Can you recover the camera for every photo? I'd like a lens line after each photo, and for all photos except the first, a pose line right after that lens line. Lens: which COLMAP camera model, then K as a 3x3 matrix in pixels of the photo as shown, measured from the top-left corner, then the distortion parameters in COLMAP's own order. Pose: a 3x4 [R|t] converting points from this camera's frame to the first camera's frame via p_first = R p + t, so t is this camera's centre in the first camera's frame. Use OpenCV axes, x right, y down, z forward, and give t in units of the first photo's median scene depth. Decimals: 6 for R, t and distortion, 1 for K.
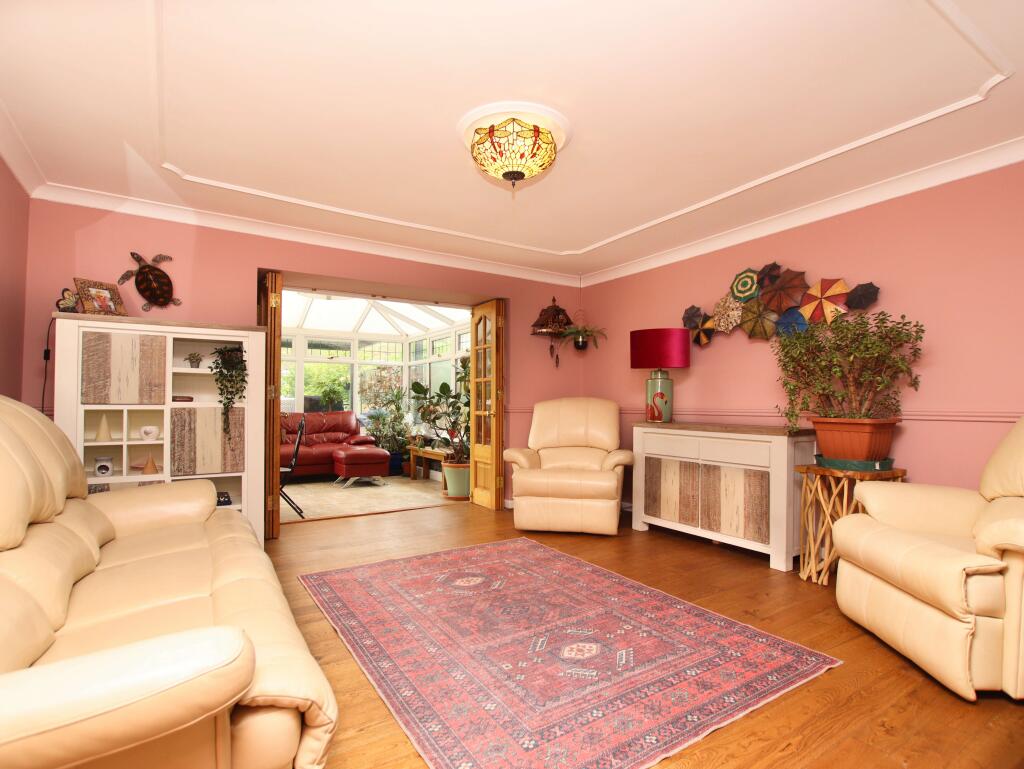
lens RADIAL K [[539.6, 0, 517.2], [0, 539.6, 388.3], [0, 0, 1]] dist [-0.004119, 0.000051]
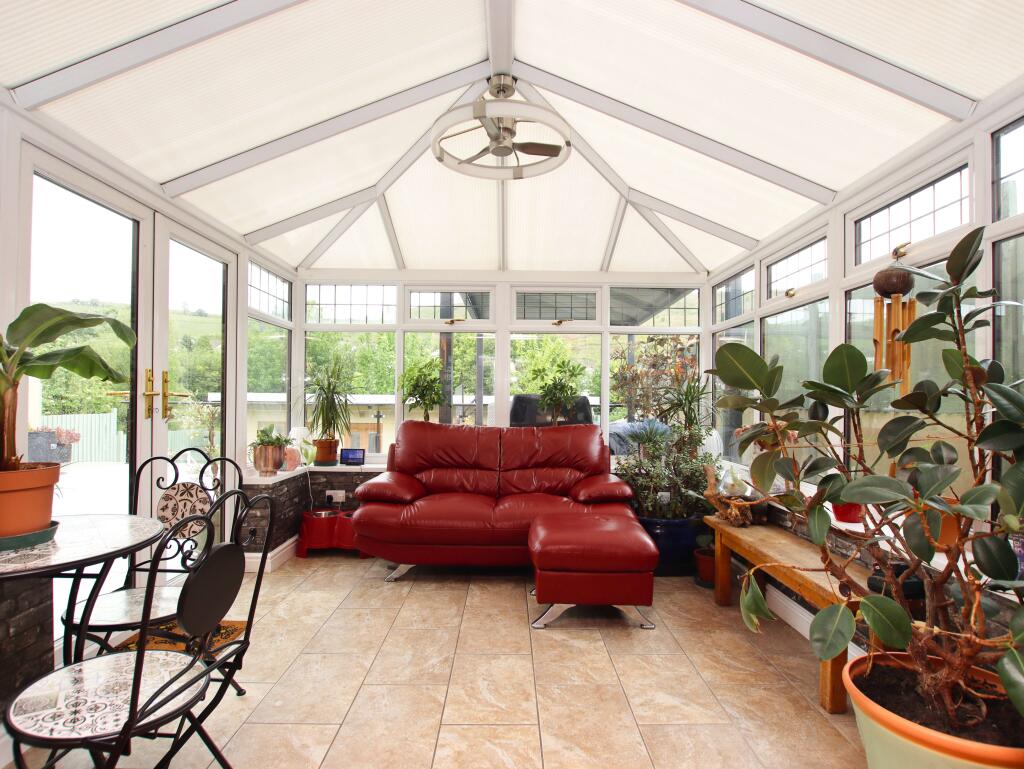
lens RADIAL K [[539.6, 0, 519.2], [0, 539.6, 387.0], [0, 0, 1]] dist [-0.004119, 0.000051]
pose [[0.850805, -0.008116, -0.525419, -0.103877], [0.009908, 0.999951, 0.000597, 0.006017], [0.525388, -0.005714, 0.850844, 0.546975]]
